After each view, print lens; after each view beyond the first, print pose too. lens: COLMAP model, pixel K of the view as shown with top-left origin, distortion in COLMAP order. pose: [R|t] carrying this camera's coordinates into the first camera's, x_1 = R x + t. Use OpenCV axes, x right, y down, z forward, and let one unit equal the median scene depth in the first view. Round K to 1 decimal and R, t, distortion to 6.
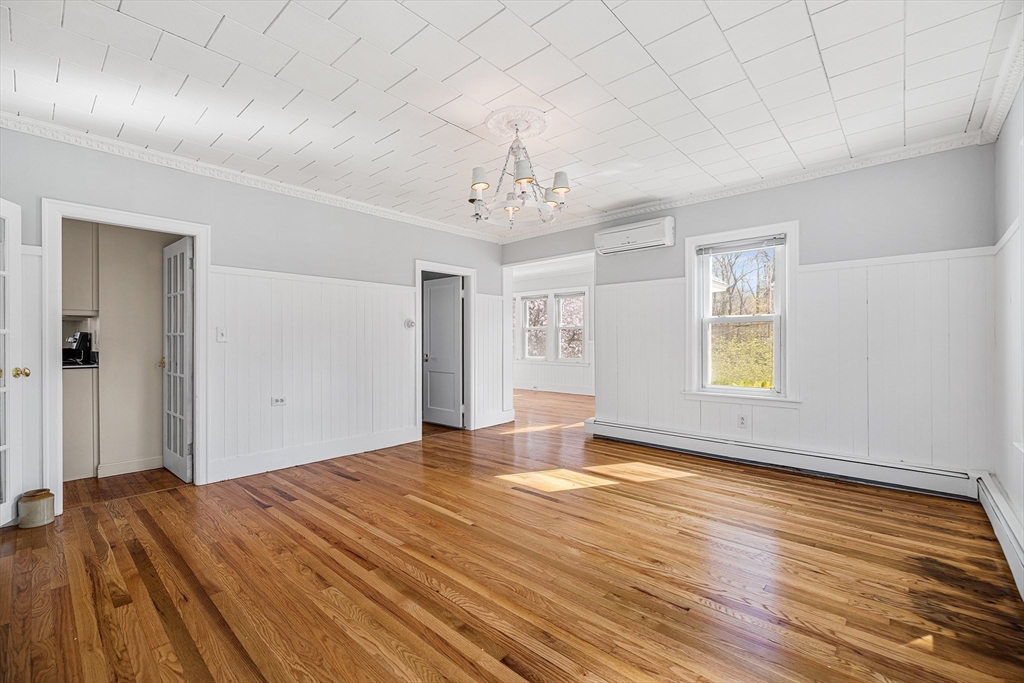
lens RADIAL K [[436.9, 0, 512.0], [0, 436.9, 341.5], [0, 0, 1]] dist [0.000453, -0.000282]
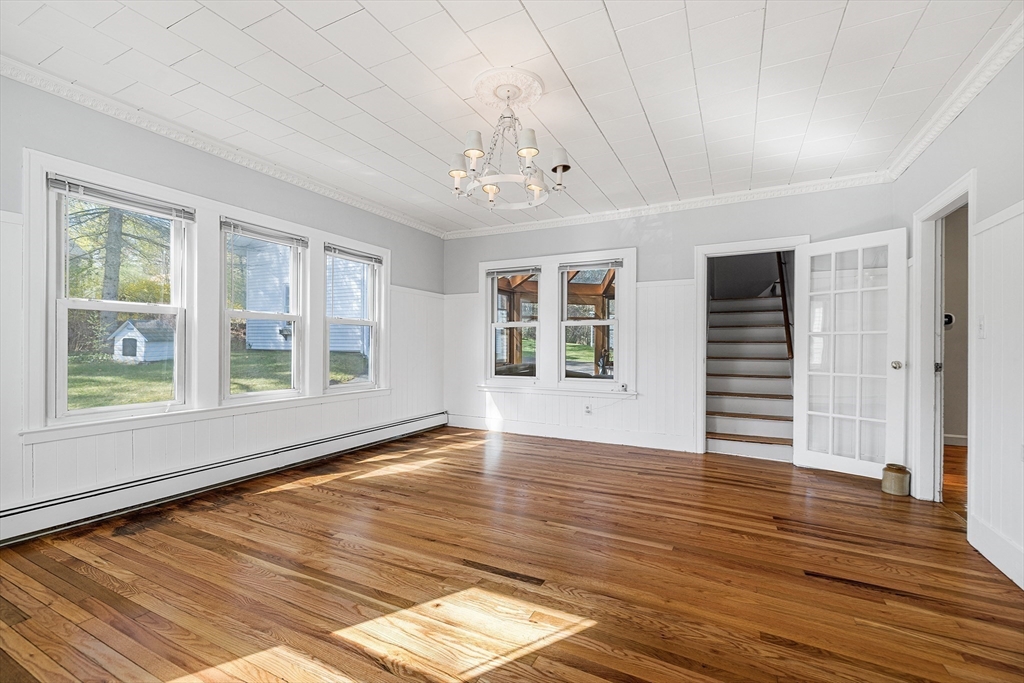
lens RADIAL K [[444.5, 0, 513.0], [0, 444.5, 347.6], [0, 0, 1]] dist [-0.000057, -0.000241]
pose [[-0.966188, -0.003138, -0.257821, 0.262771], [-0.004433, 0.999980, 0.004440, 0.021139], [0.257802, 0.005433, -0.966182, 2.104238]]
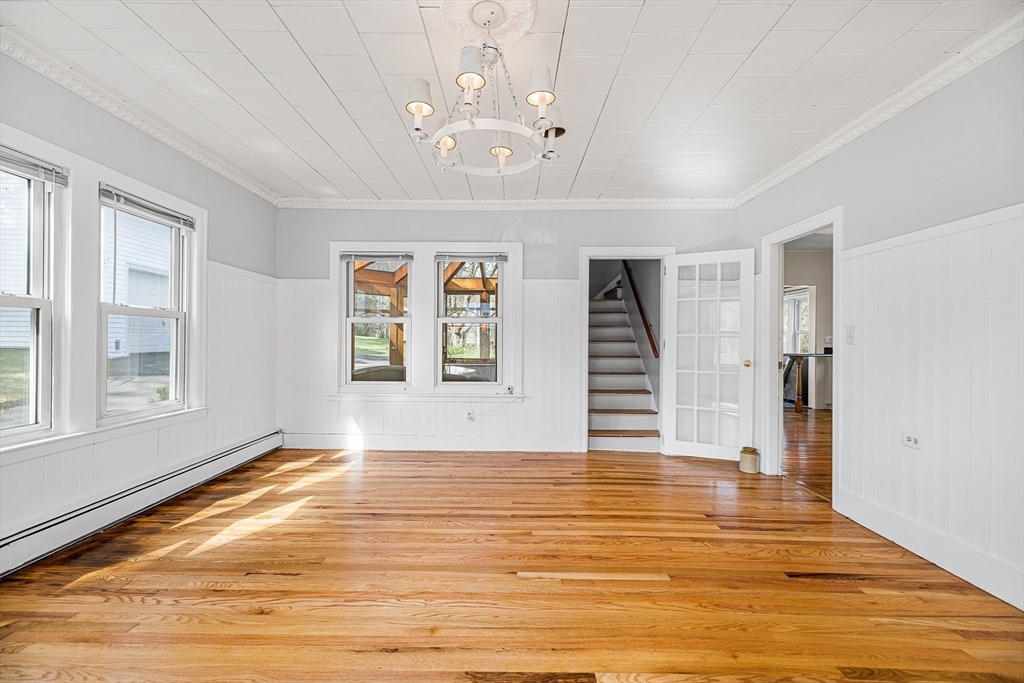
lens RADIAL K [[436.9, 0, 512.0], [0, 436.9, 341.5], [0, 0, 1]] dist [0.000453, -0.000282]
pose [[-0.746504, -0.002956, -0.665375, 0.477151], [-0.007156, 0.999968, 0.003586, -0.004144], [0.665343, 0.007438, -0.746501, 1.704866]]
